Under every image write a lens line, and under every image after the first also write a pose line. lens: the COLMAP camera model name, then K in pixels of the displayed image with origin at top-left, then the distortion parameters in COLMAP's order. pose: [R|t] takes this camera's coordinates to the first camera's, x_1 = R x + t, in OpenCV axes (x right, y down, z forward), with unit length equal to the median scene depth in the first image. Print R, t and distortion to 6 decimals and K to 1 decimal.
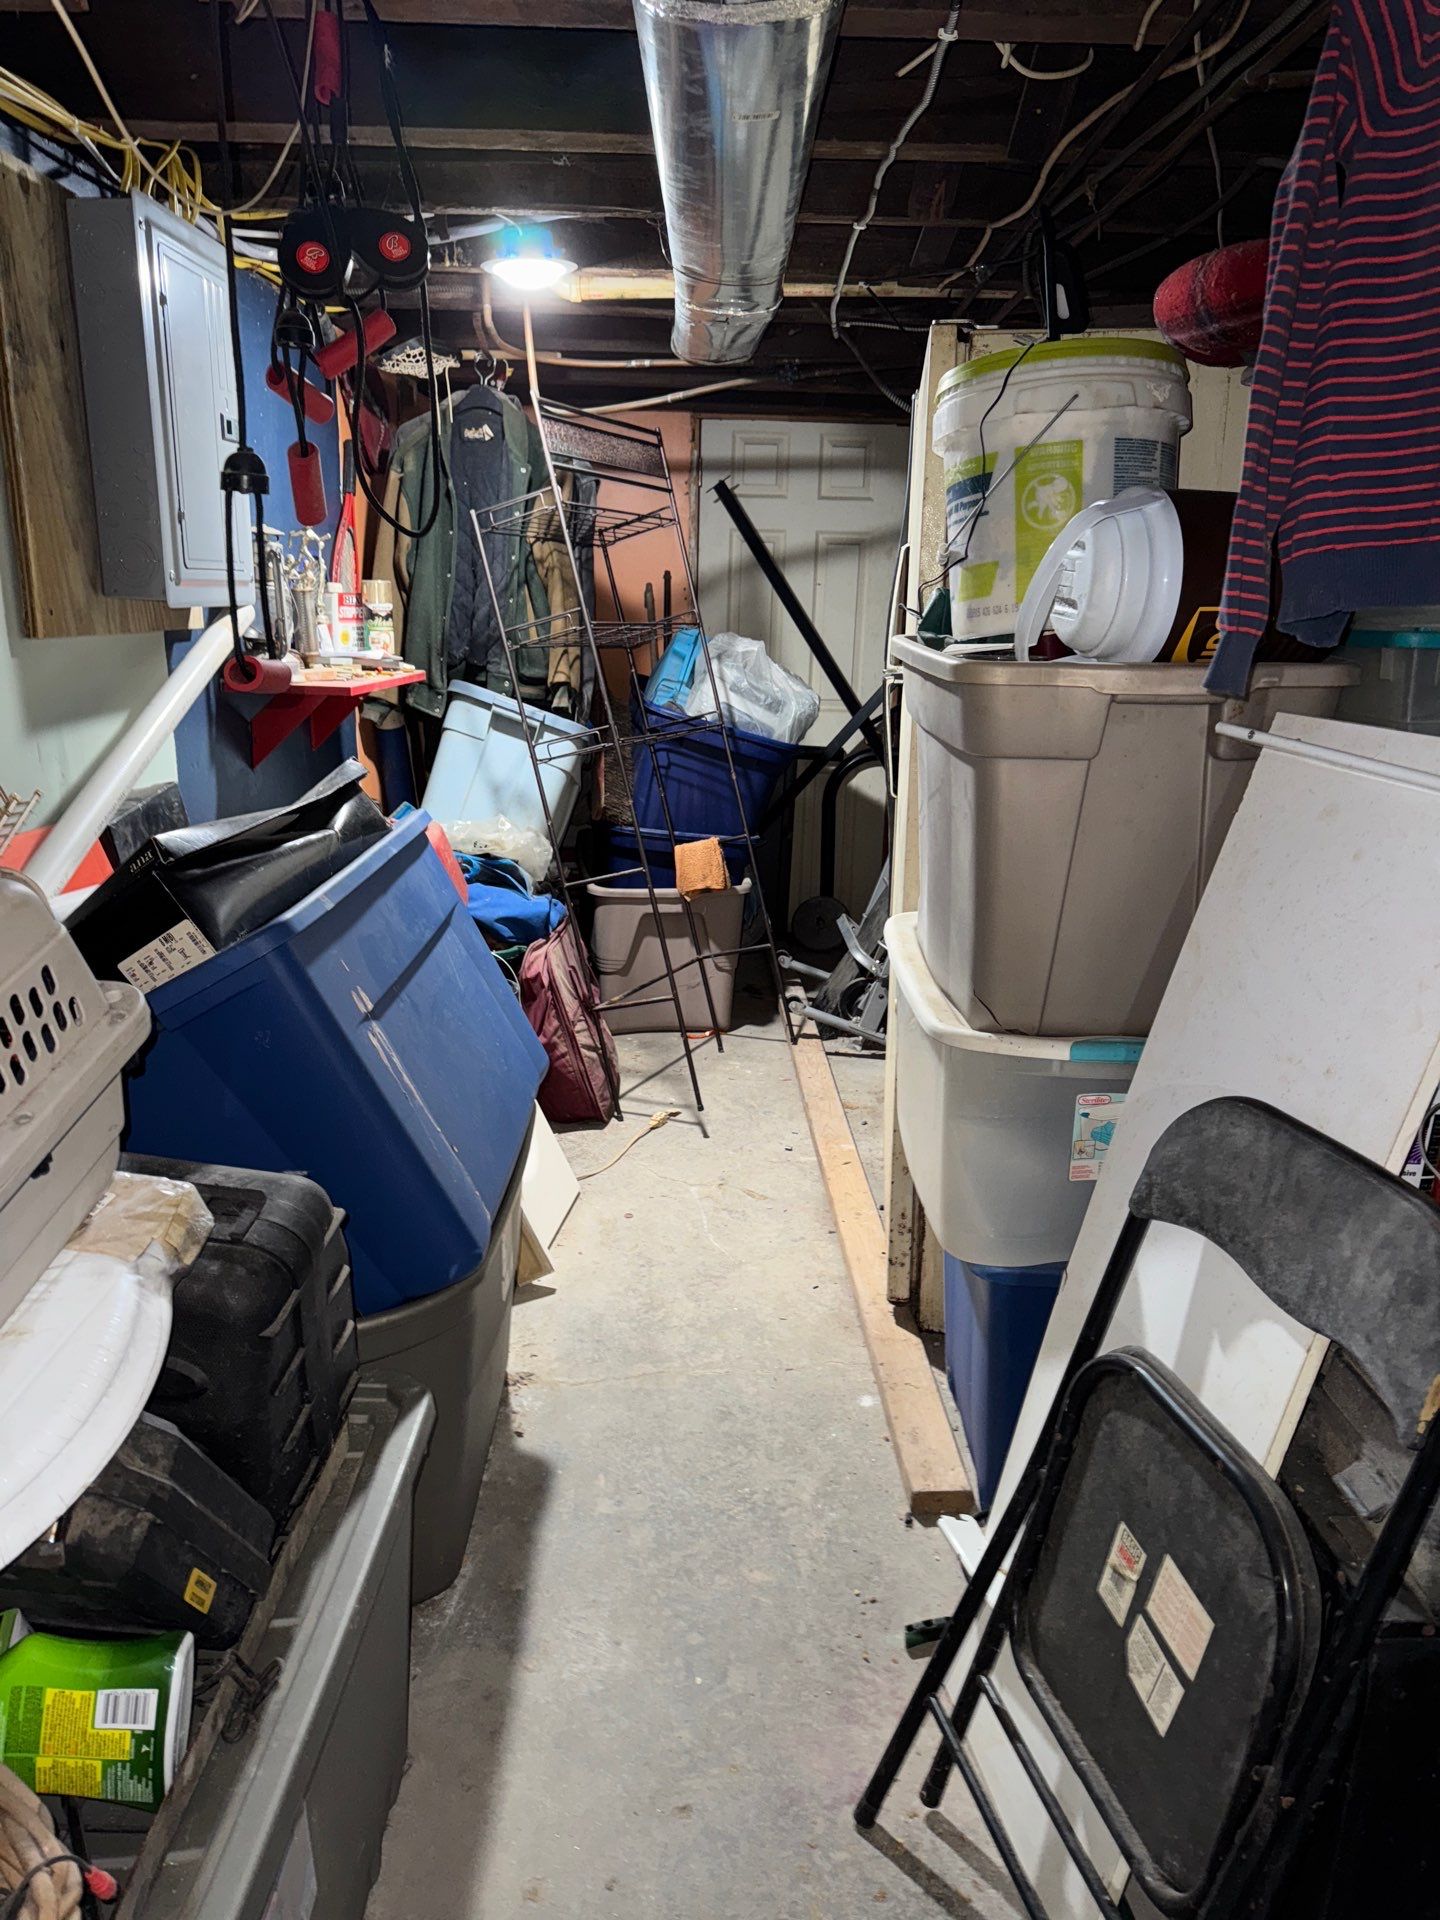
lens RADIAL K [[1408.0, 0, 752.2], [0, 1408.0, 943.6], [0, 0, 1]] dist [0.071594, -0.079405]
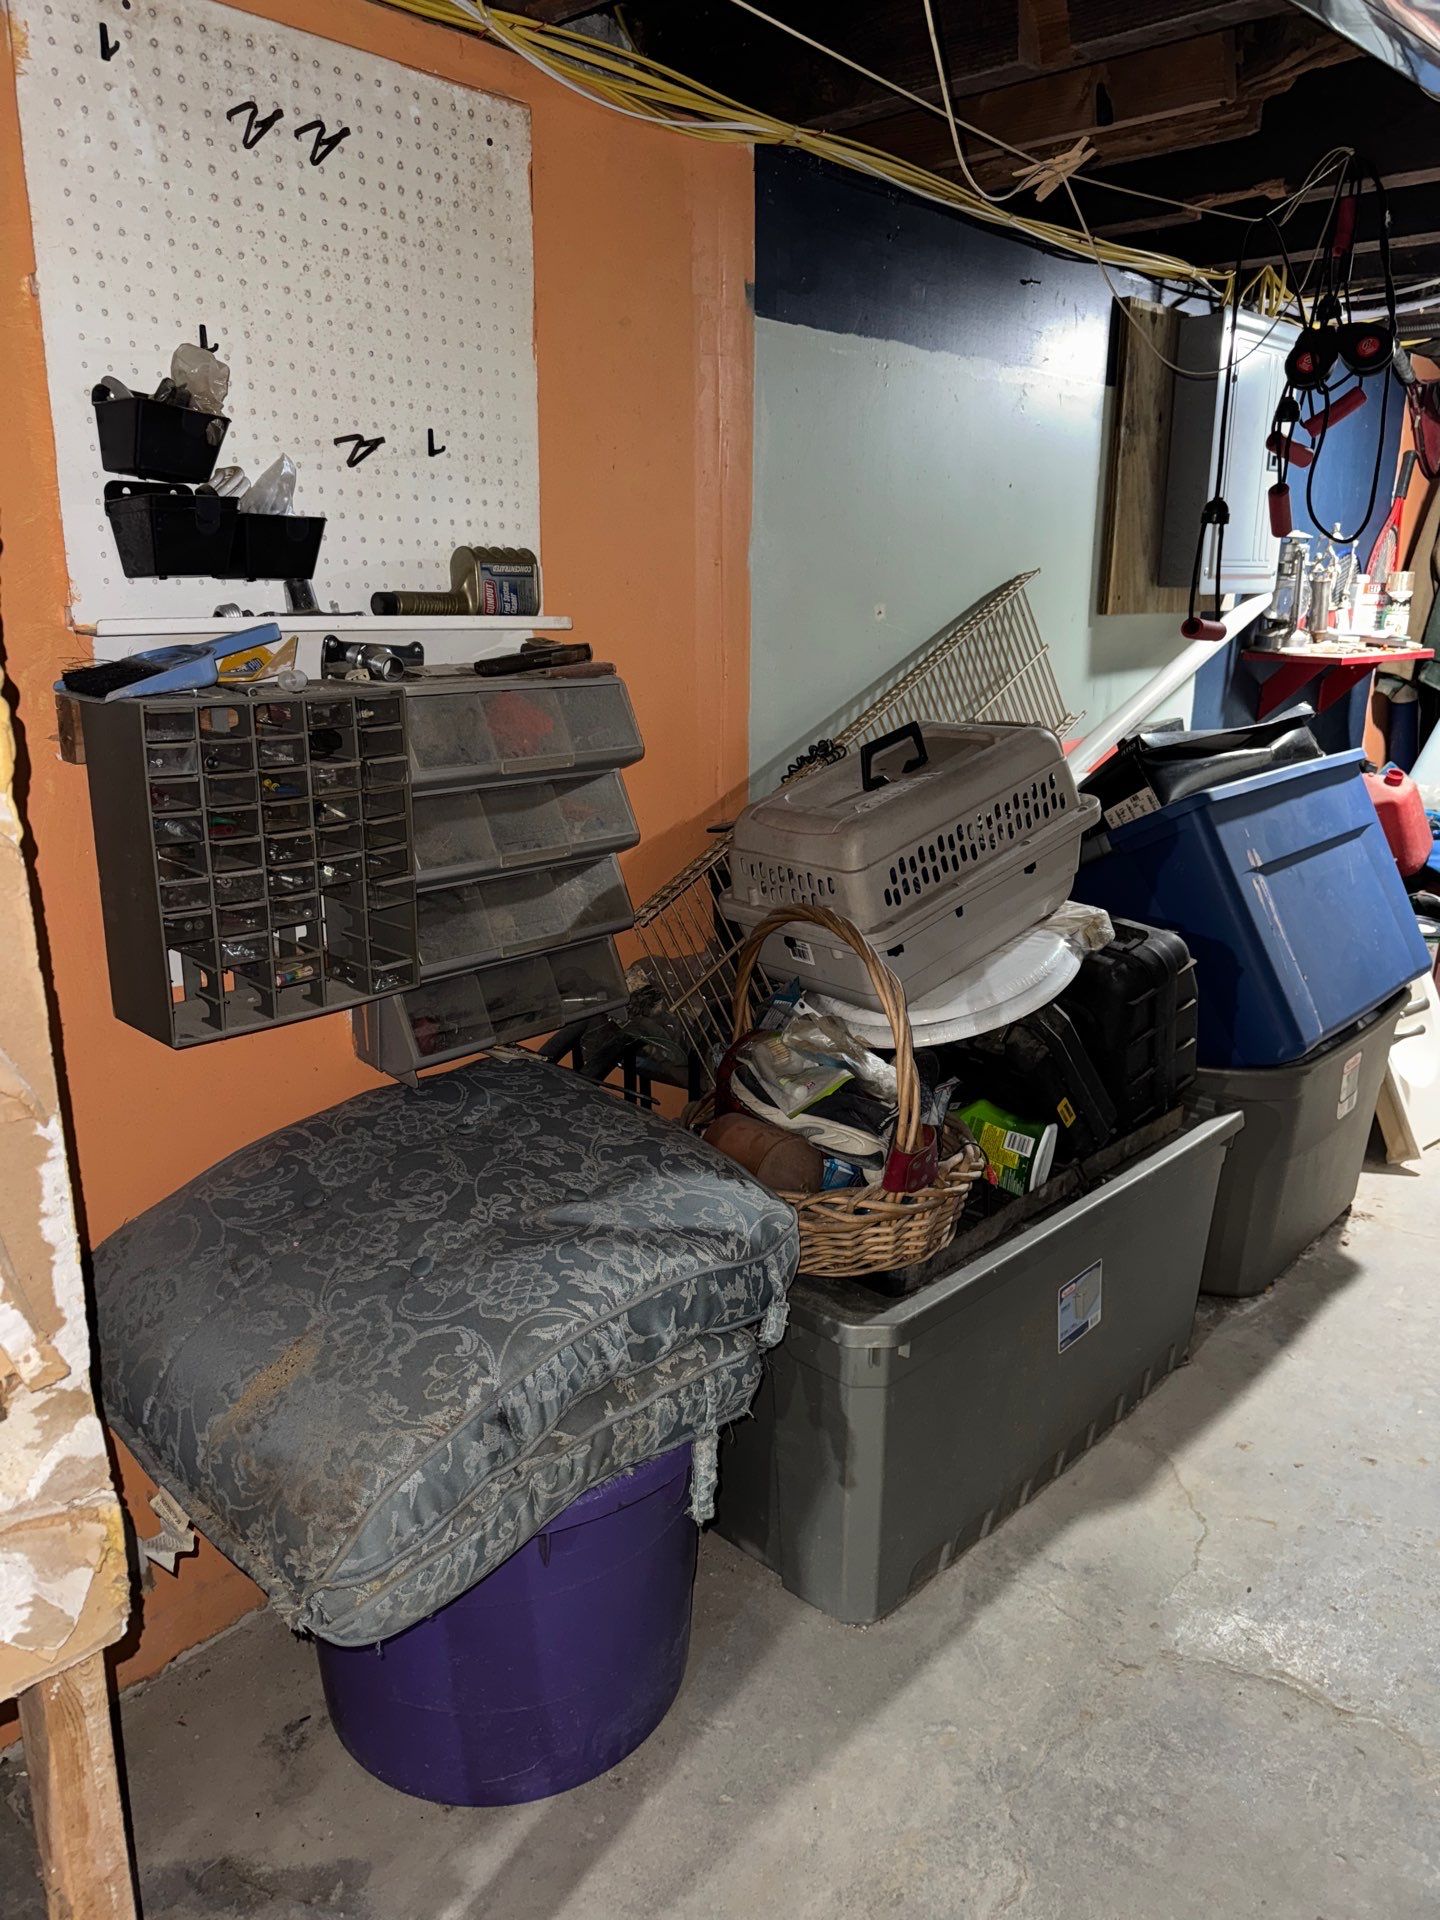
lens RADIAL K [[1357.9, 0, 650.3], [0, 1357.9, 905.3], [0, 0, 1]] dist [0.000659, -0.000235]
pose [[0.693232, 0.158248, -0.703127, 0.138939], [-0.166536, 0.984366, 0.057352, 0.054208], [0.701210, 0.077338, 0.708748, -0.208209]]
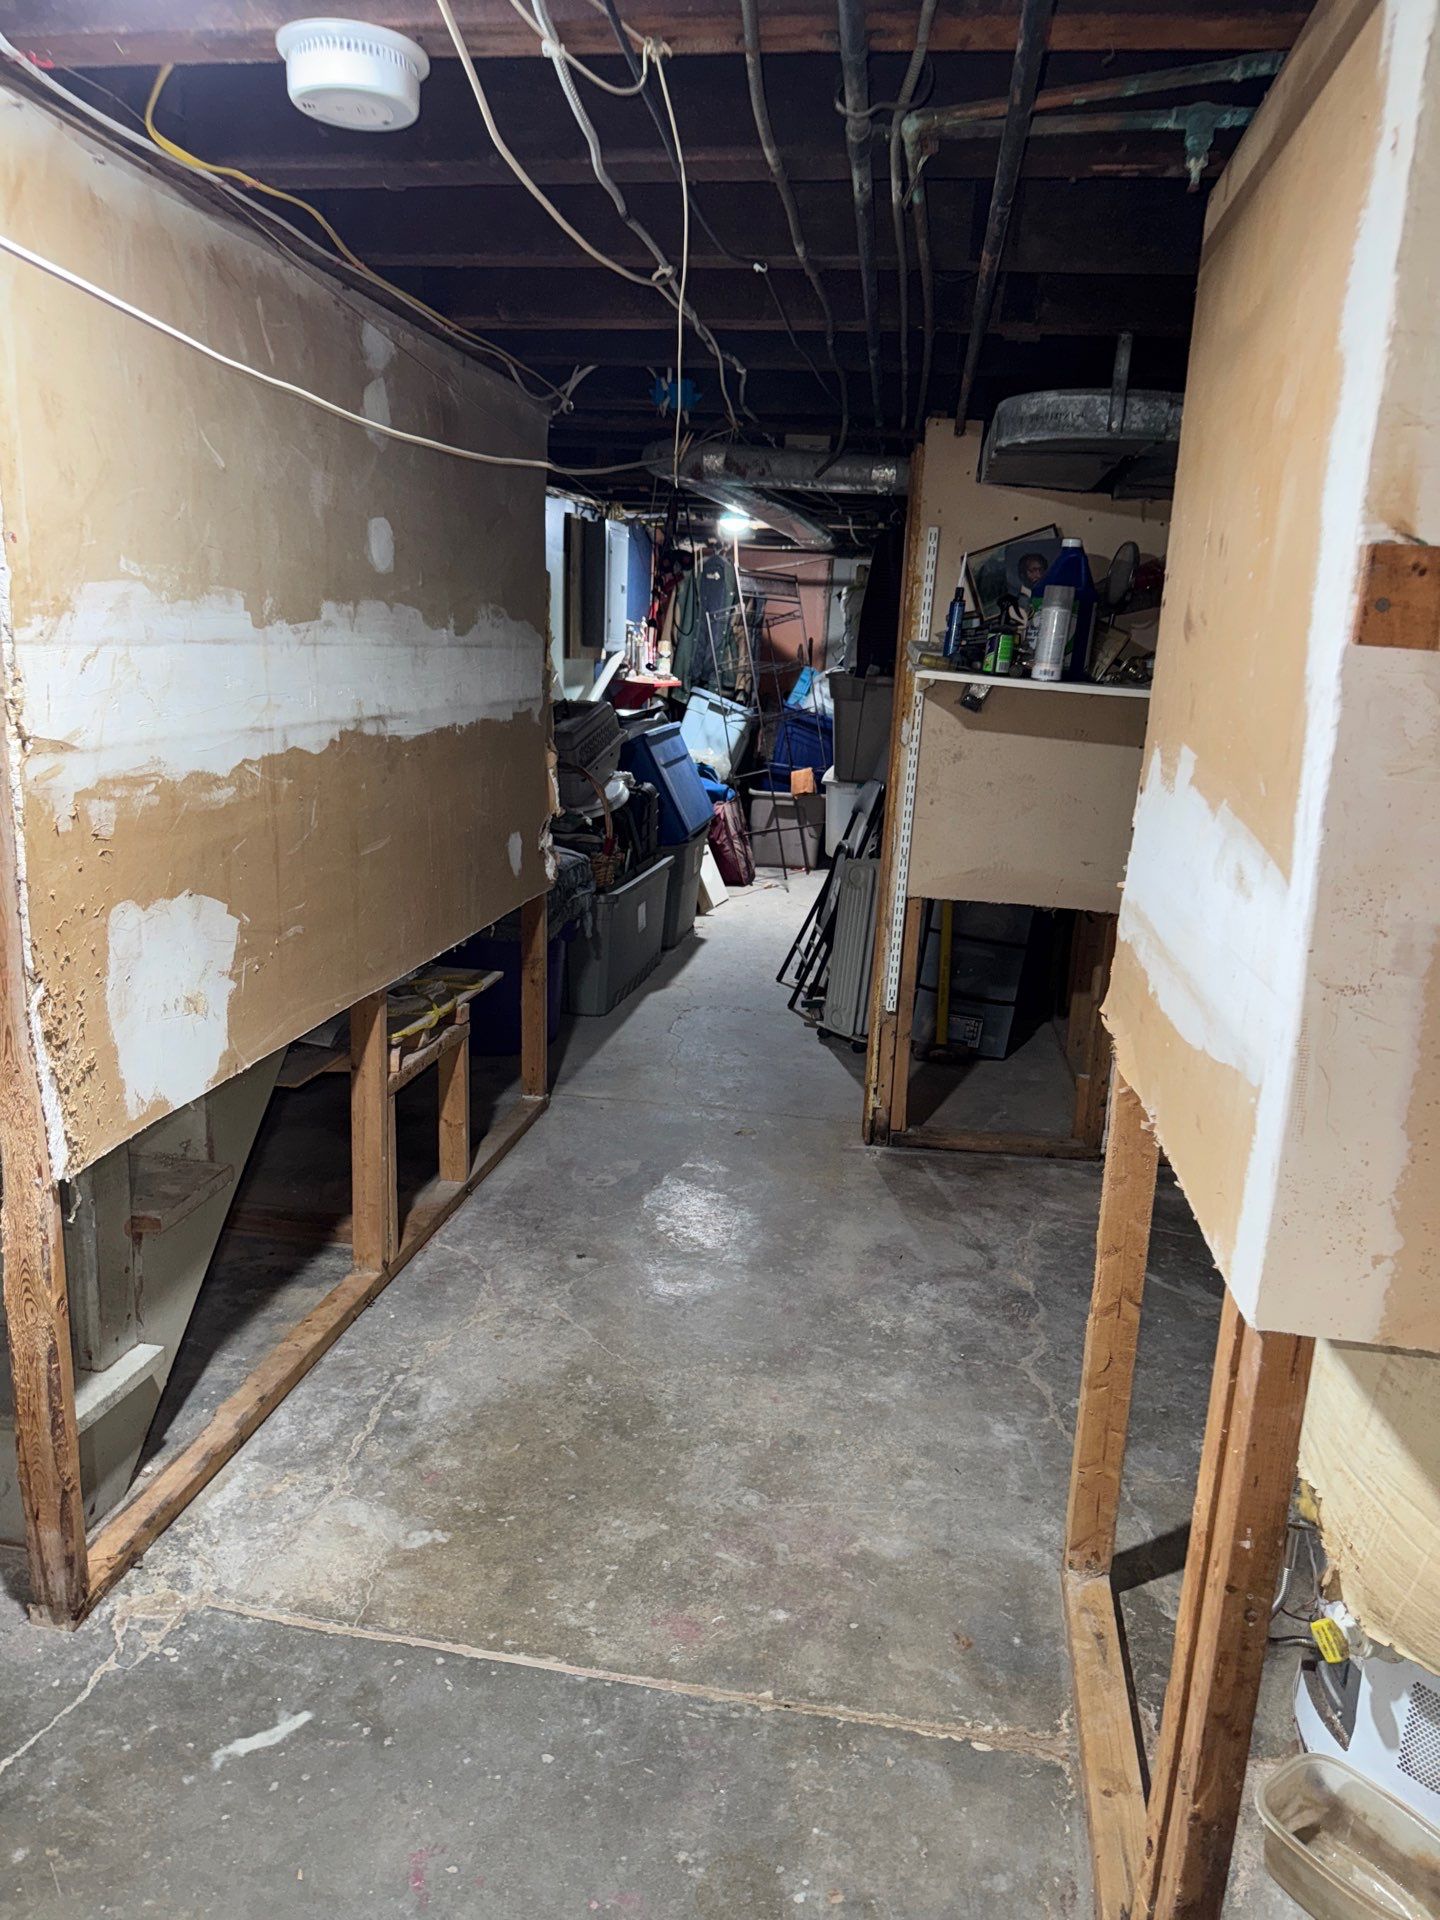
lens RADIAL K [[1351.0, 0, 720.0], [0, 1351.0, 960.0], [0, 0, 1]] dist [-0.002575, -0.026336]
pose [[0.982289, 0.072511, -0.172775, 0.243677], [-0.075084, 0.997142, -0.008397, 0.274784], [0.171672, 0.021221, 0.984926, -1.146402]]
